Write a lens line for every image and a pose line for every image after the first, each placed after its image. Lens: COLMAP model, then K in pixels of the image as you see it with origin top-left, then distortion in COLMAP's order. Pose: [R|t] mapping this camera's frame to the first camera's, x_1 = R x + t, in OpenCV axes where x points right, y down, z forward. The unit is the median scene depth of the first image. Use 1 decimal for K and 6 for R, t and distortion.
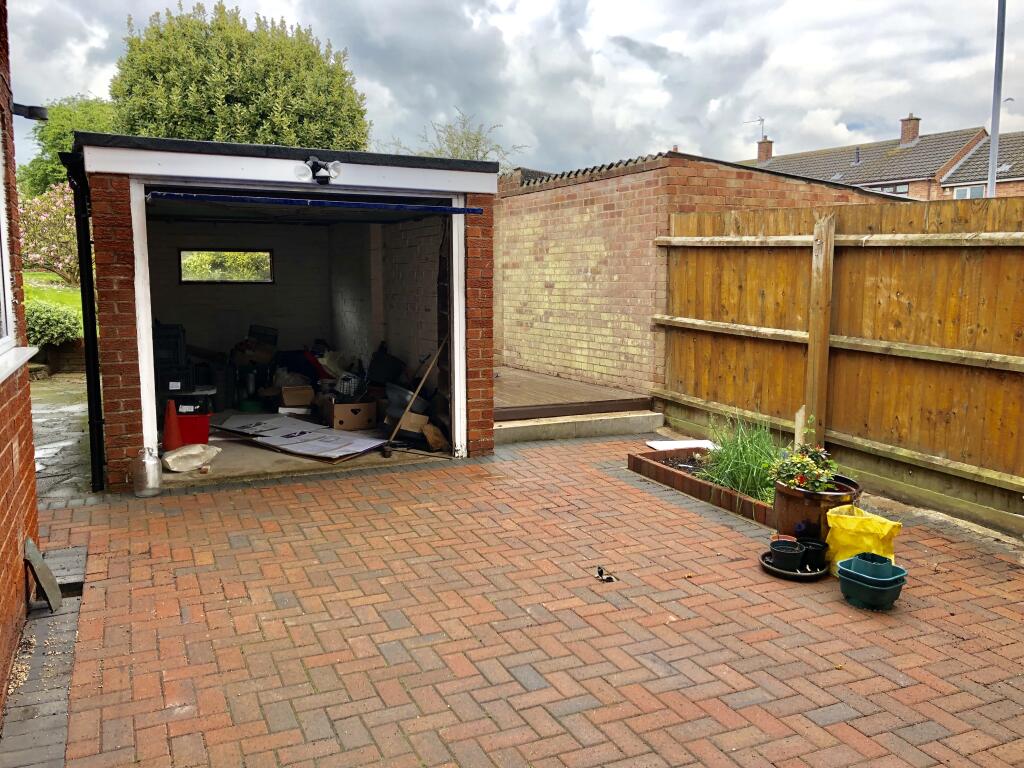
lens RADIAL K [[848.4, 0, 512.7], [0, 848.4, 383.4], [0, 0, 1]] dist [0.012988, 0.004002]
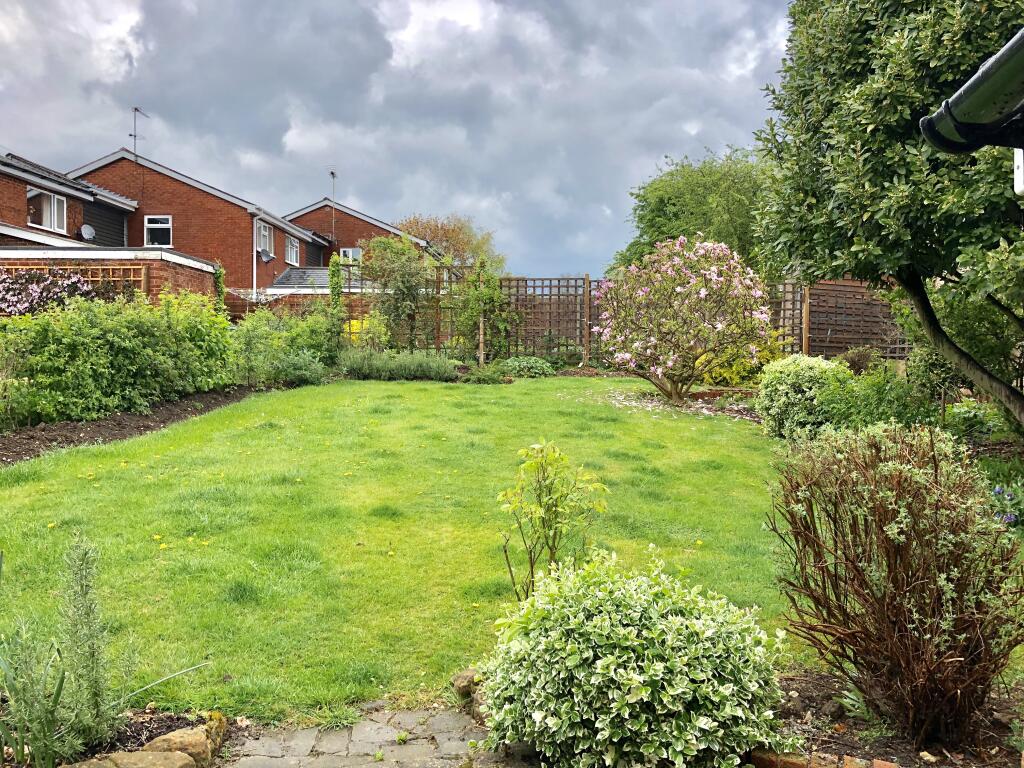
lens RADIAL K [[848.4, 0, 511.7], [0, 848.4, 384.5], [0, 0, 1]] dist [0.012988, 0.004002]
pose [[0.803429, 0.022582, -0.594972, -0.267543], [-0.084055, 0.993574, -0.075793, -0.077849], [0.589437, 0.110904, 0.800165, 0.477231]]
